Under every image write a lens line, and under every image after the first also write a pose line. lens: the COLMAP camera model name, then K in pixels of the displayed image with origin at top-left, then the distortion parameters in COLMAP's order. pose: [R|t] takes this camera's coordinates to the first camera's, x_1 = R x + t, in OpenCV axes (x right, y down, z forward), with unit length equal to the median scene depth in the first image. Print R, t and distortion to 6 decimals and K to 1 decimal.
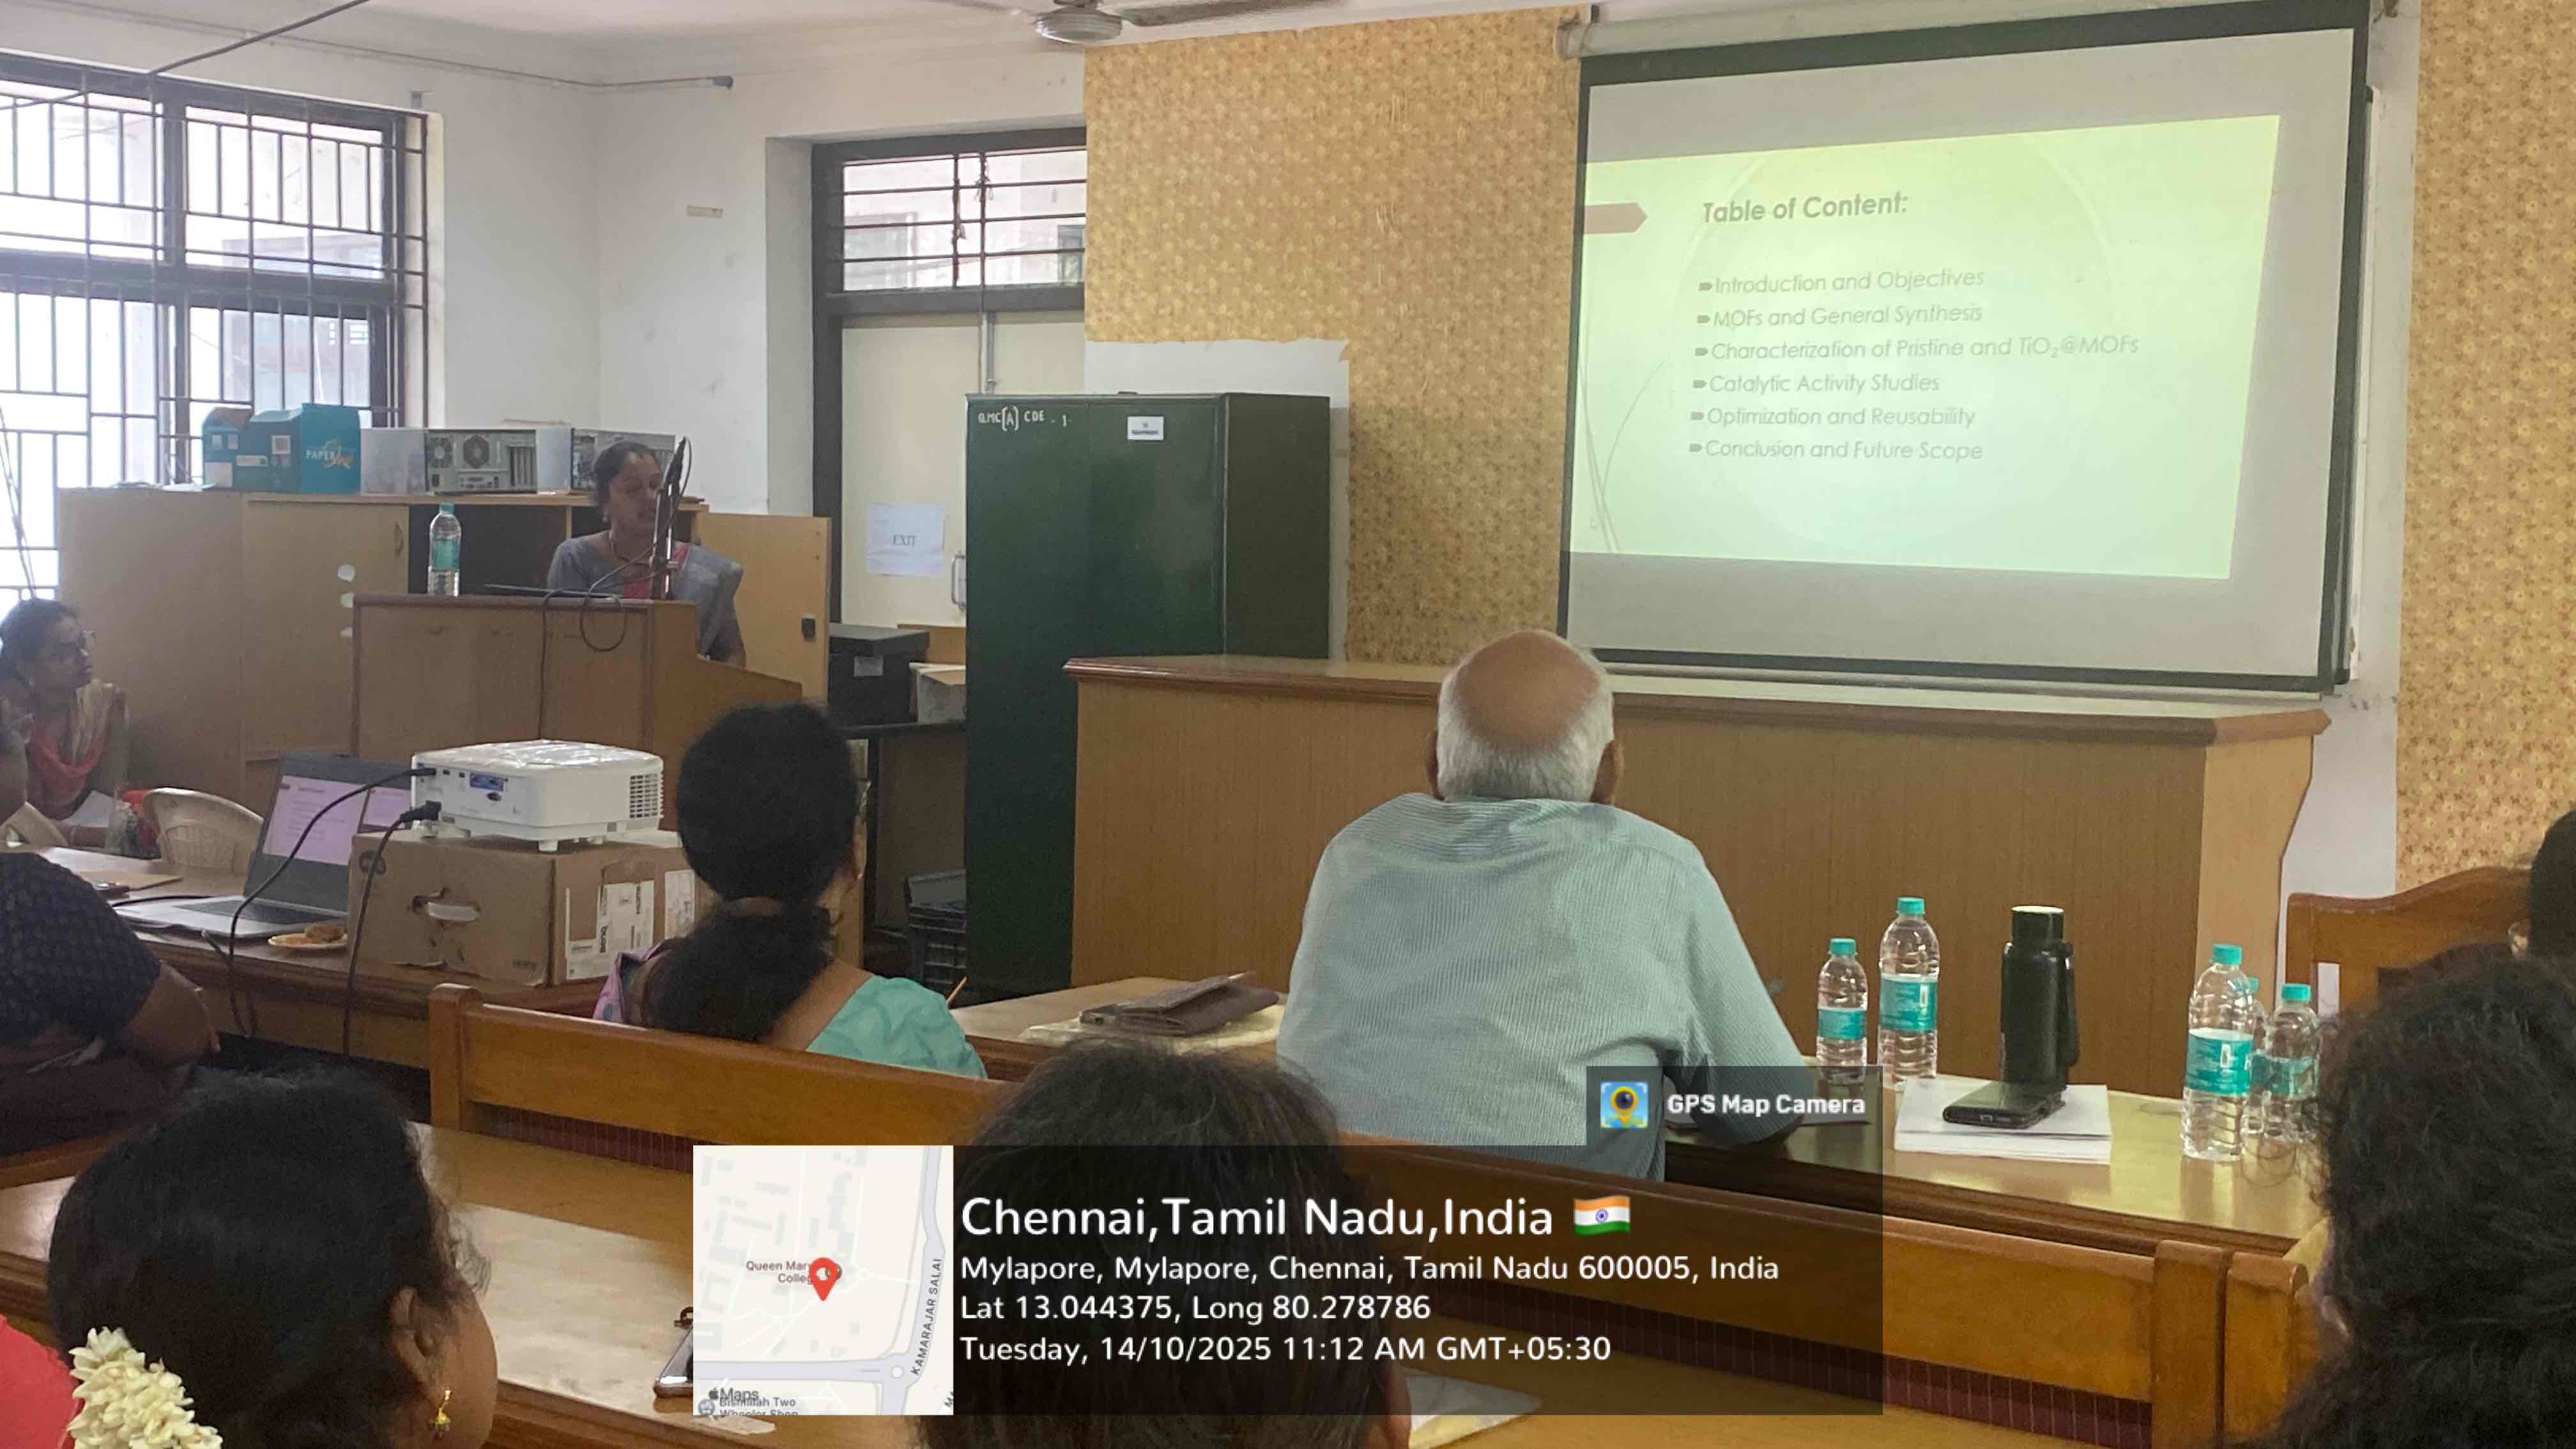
lens RADIAL K [[3069.5, 0, 1325.6], [0, 3069.5, 690.3], [0, 0, 1]] dist [0.098612, 0.000000]
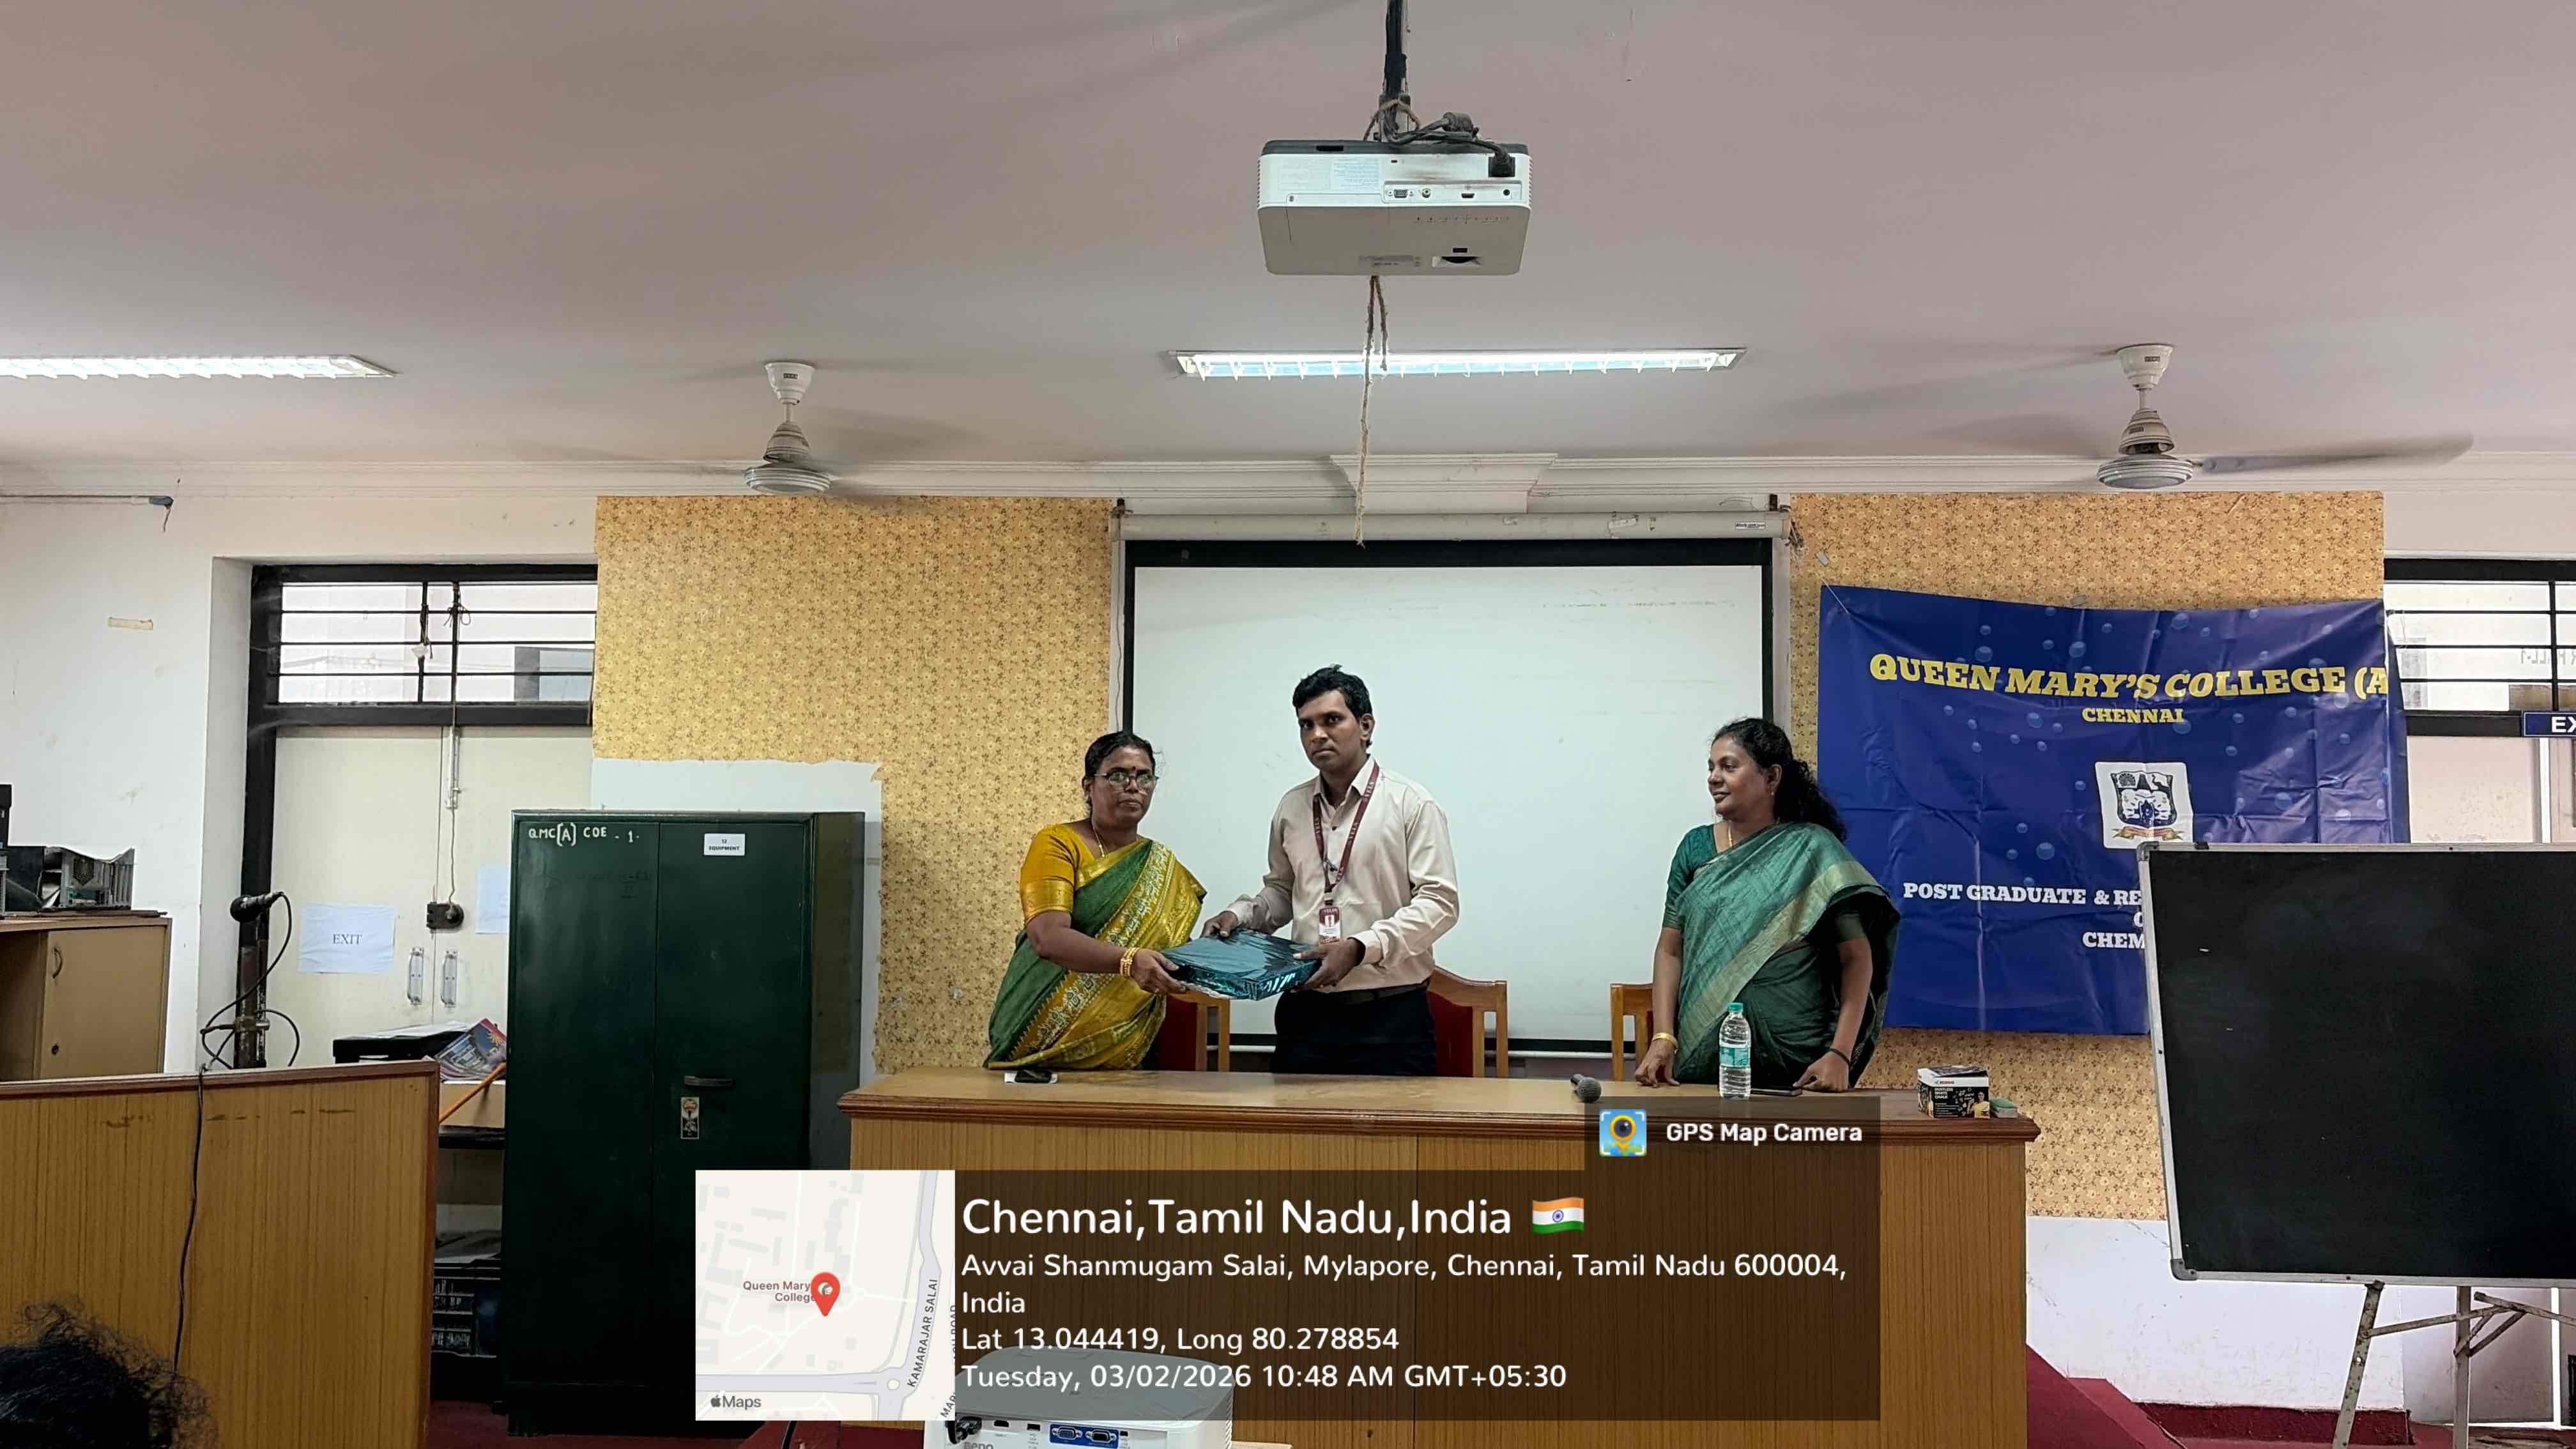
lens RADIAL K [[1925.1, 0, 1278.4], [0, 1925.1, 708.9], [0, 0, 1]] dist [0.053799, -0.055361]
pose [[0.865091, 0.025885, 0.500946, -0.224300], [0.035083, 0.993100, -0.111901, -0.047861], [-0.500386, 0.114379, 0.858214, 0.302290]]
